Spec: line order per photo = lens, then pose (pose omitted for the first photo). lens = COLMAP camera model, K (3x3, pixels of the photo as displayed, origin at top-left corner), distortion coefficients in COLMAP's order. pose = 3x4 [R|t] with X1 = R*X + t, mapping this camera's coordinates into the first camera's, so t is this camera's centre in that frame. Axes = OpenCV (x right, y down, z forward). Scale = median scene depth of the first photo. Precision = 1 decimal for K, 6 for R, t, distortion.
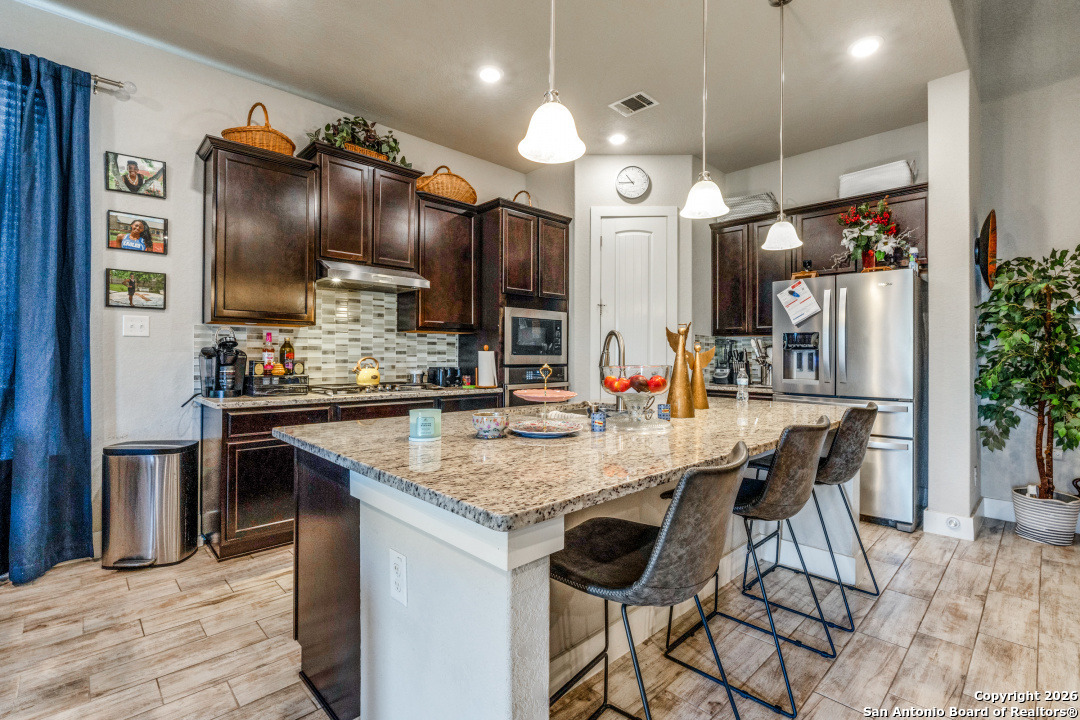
lens RADIAL K [[480.9, 0, 530.9], [0, 480.9, 351.4], [0, 0, 1]] dist [-0.008826, 0.000483]
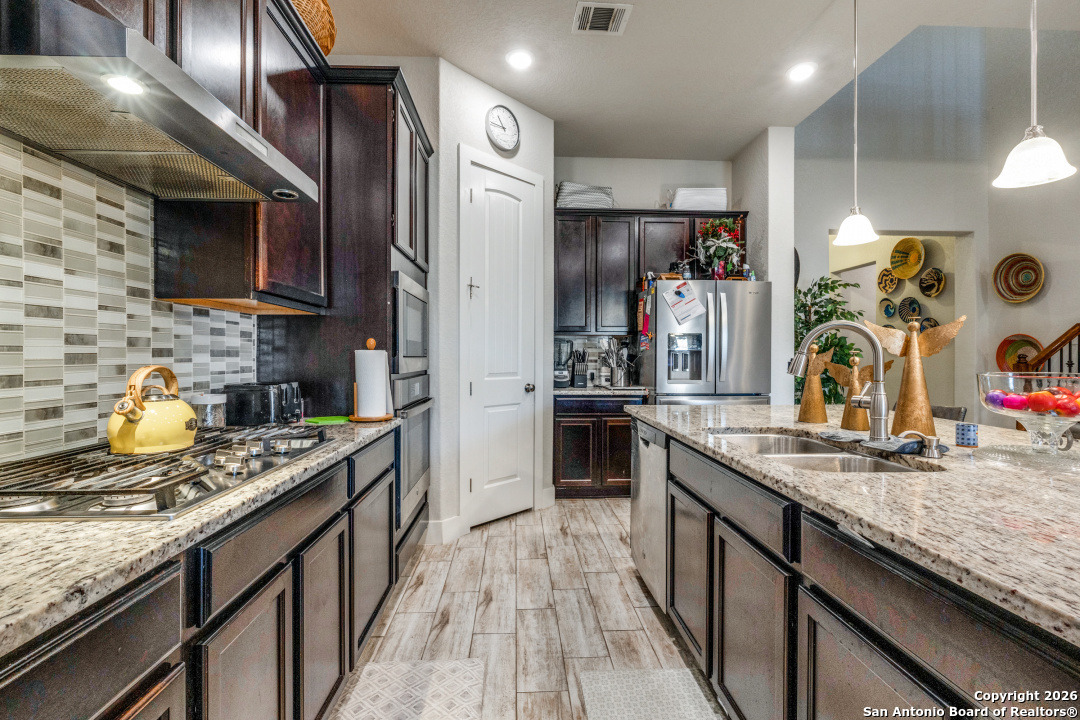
lens RADIAL K [[480.9, 0, 535.8], [0, 480.9, 355.6], [0, 0, 1]] dist [-0.008826, 0.000483]
pose [[0.661501, -0.002282, 0.749941, -0.386371], [-0.003835, 0.999972, 0.006426, 0.001456], [-0.749935, -0.007127, 0.661473, 0.548530]]
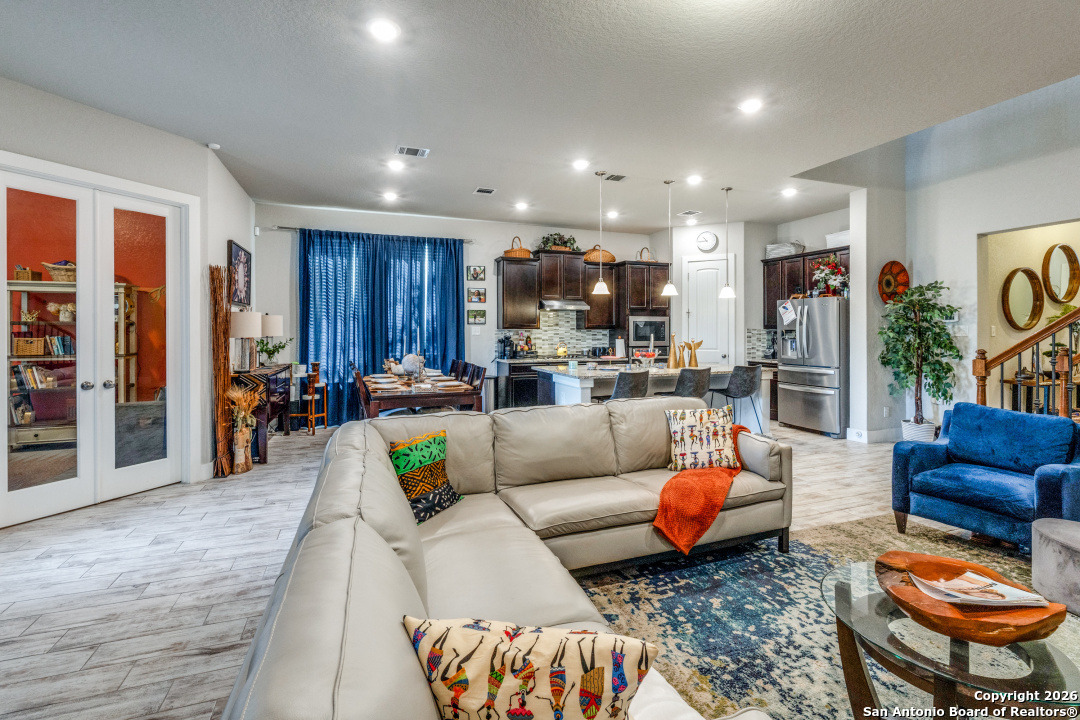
lens RADIAL K [[480.9, 0, 536.1], [0, 480.9, 334.1], [0, 0, 1]] dist [-0.008826, 0.000483]
pose [[0.919591, -0.003356, -0.392862, 0.383233], [0.008150, 0.999911, 0.010535, -0.047392], [0.392792, -0.012890, 0.919537, -0.982765]]
